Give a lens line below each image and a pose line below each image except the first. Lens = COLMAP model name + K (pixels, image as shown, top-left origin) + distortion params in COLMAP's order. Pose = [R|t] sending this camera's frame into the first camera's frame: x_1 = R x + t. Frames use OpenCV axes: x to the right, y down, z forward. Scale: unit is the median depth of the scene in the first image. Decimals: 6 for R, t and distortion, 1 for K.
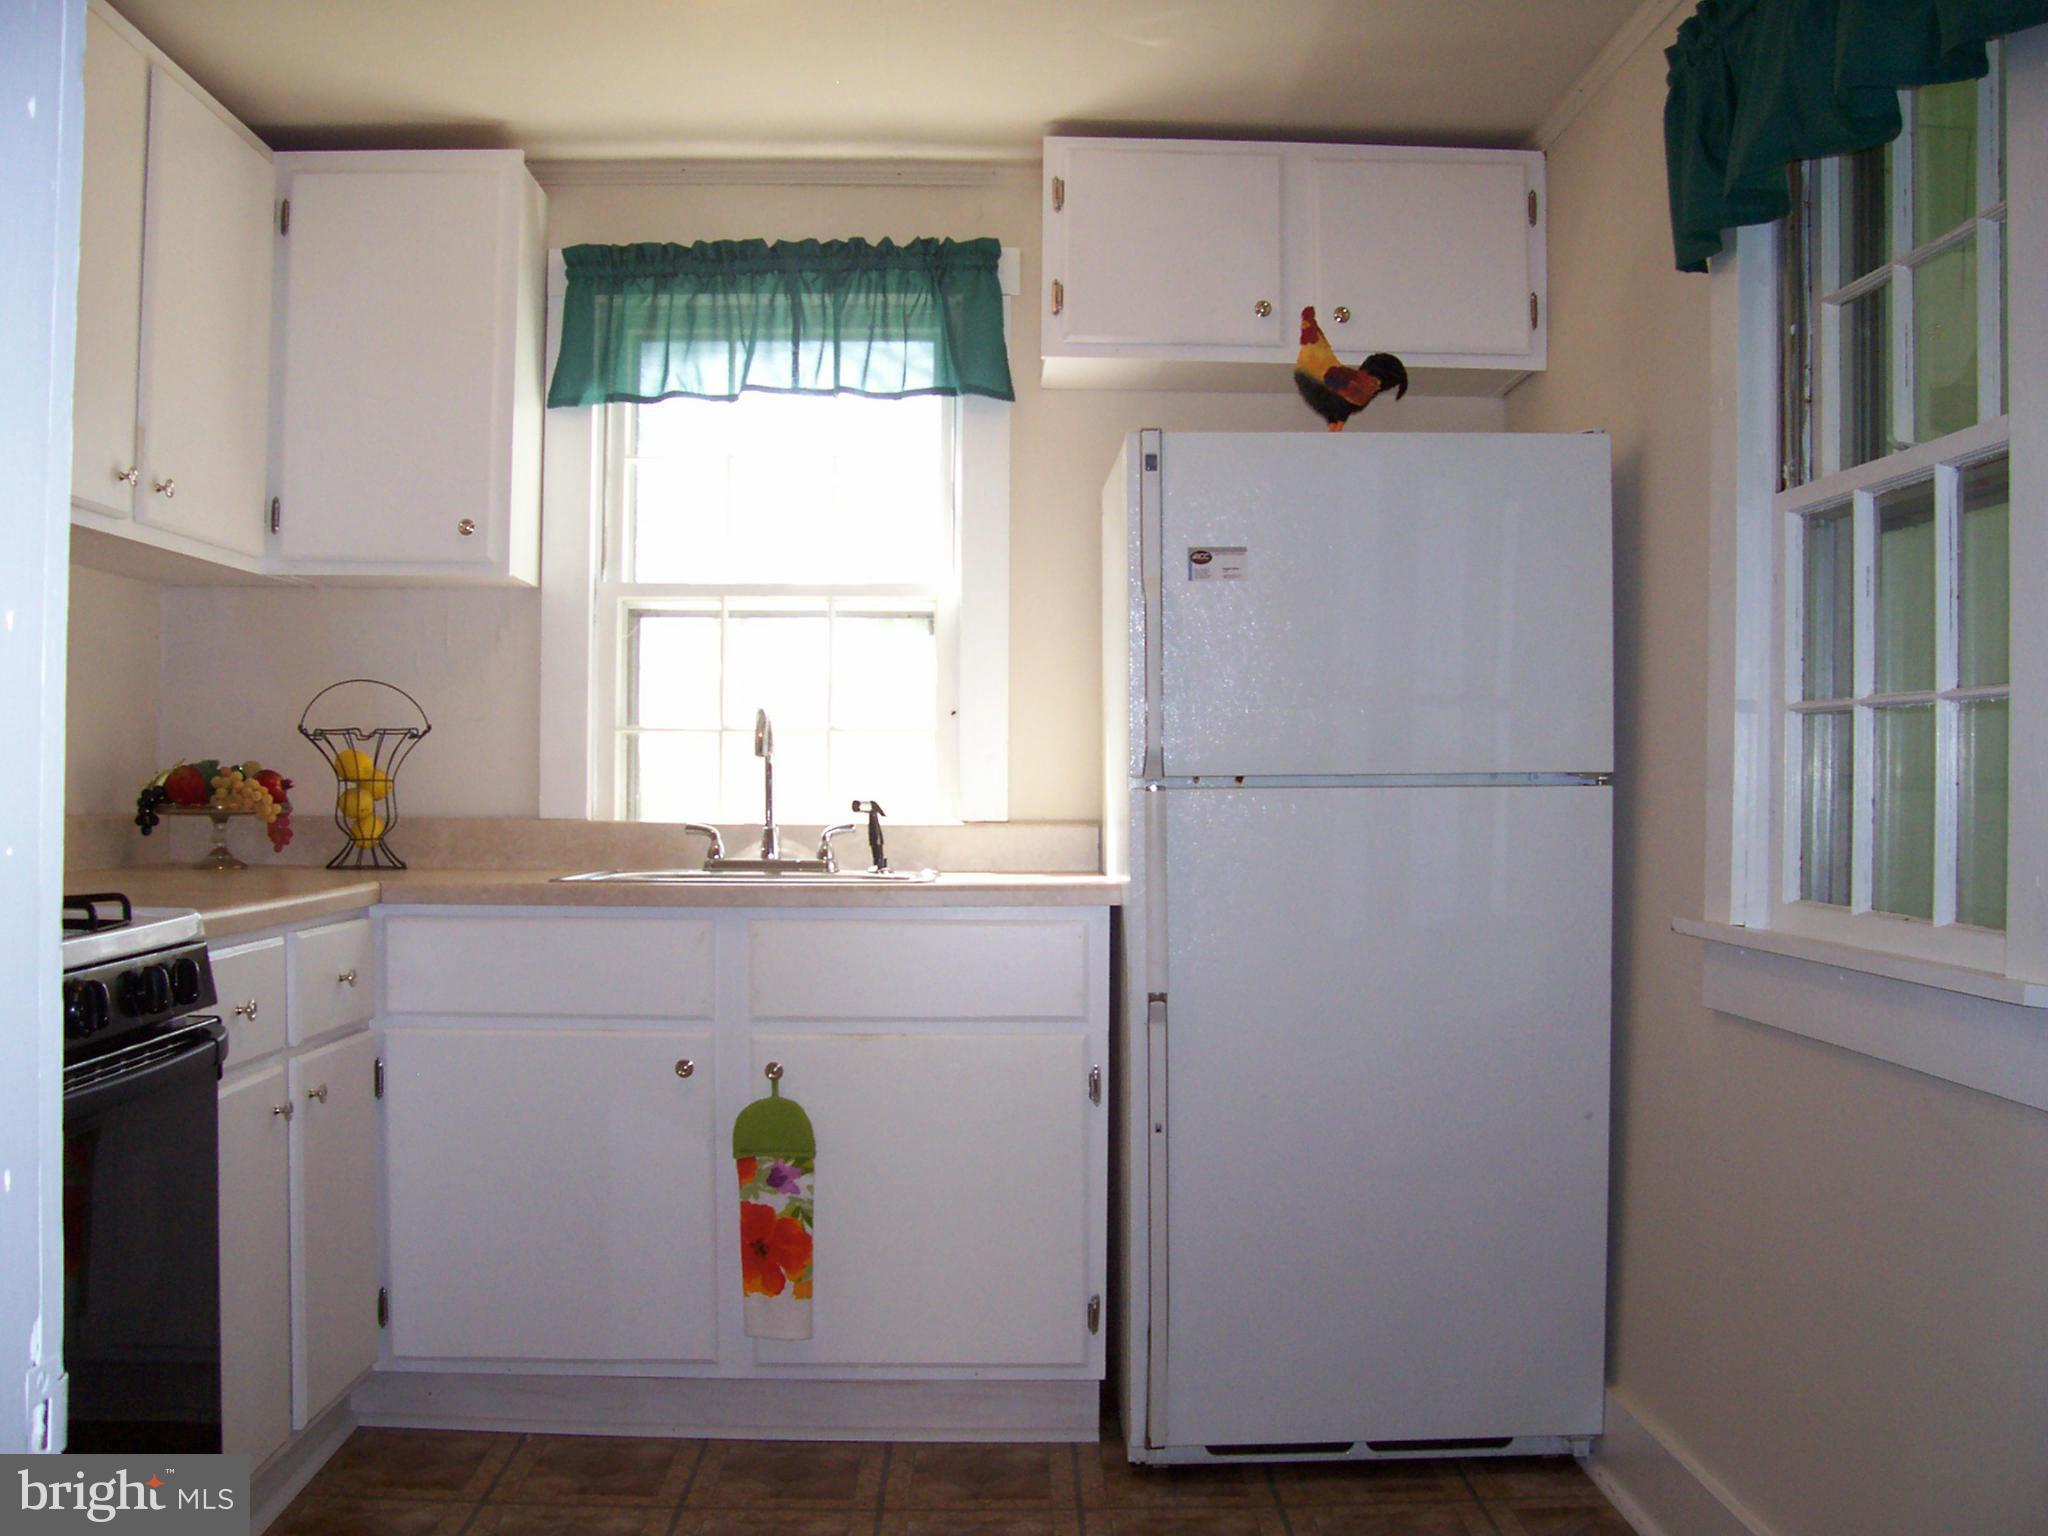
lens RADIAL K [[2031.5, 0, 1024.0], [0, 2031.5, 768.0], [0, 0, 1]] dist [-0.188188, 0.187824]
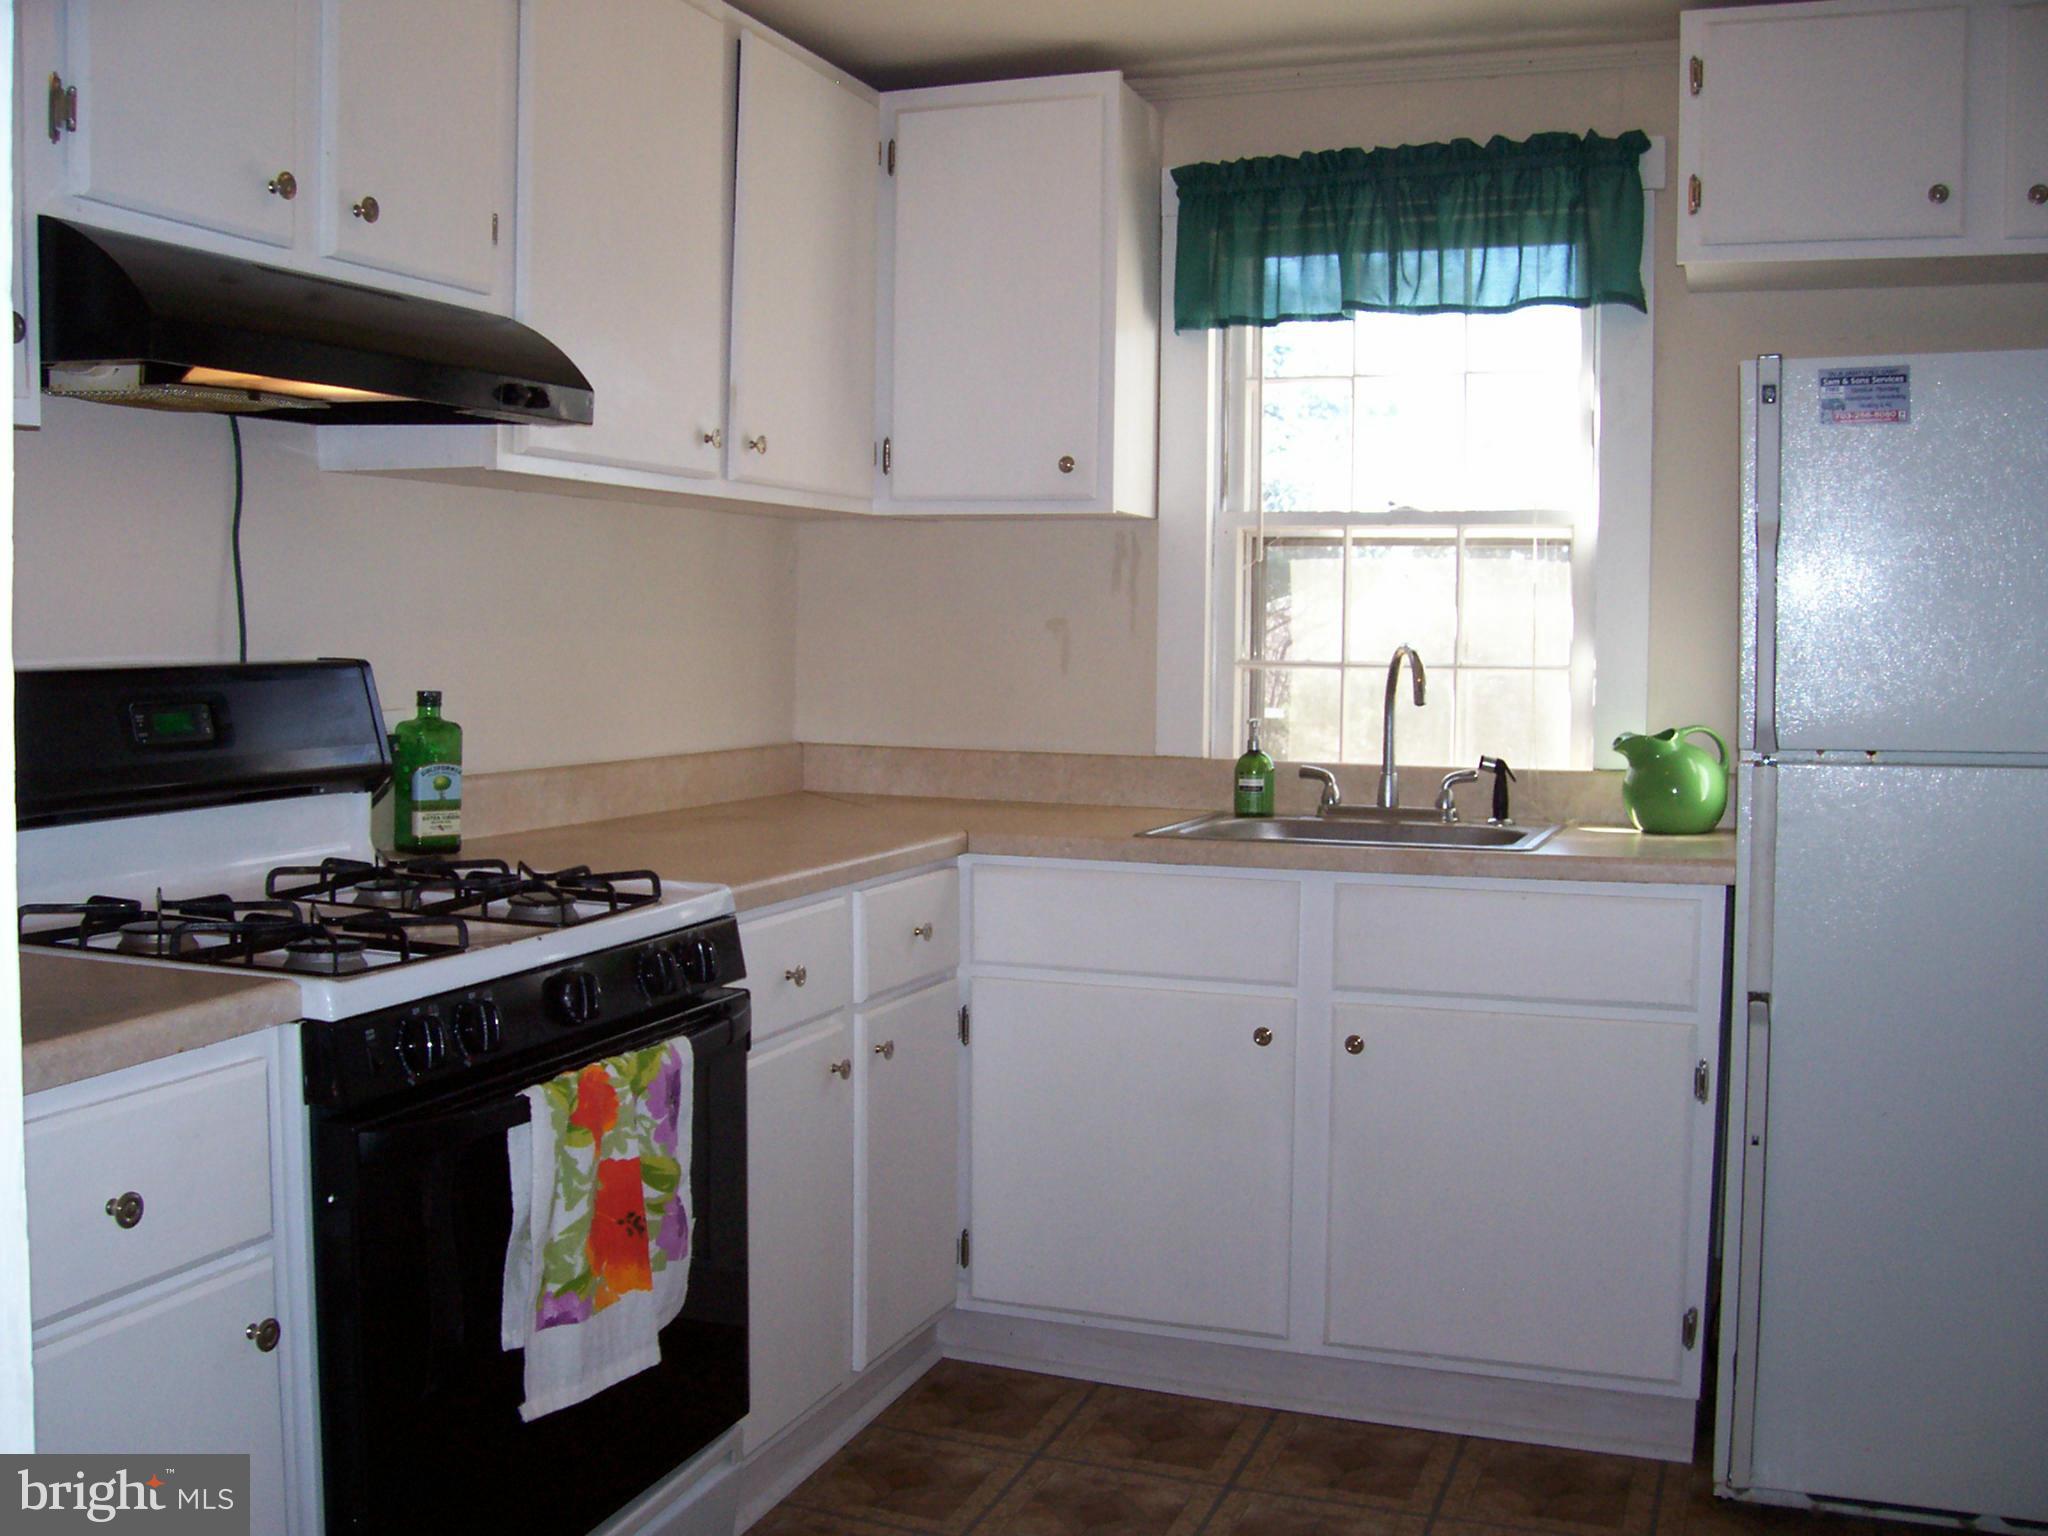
lens RADIAL K [[2031.5, 0, 1024.0], [0, 2031.5, 768.0], [0, 0, 1]] dist [-0.188188, 0.187824]
pose [[0.928182, 0.027534, -0.371107, 0.073109], [-0.001600, 0.997545, 0.070009, -0.041435], [0.372124, -0.064387, 0.925947, 0.064232]]
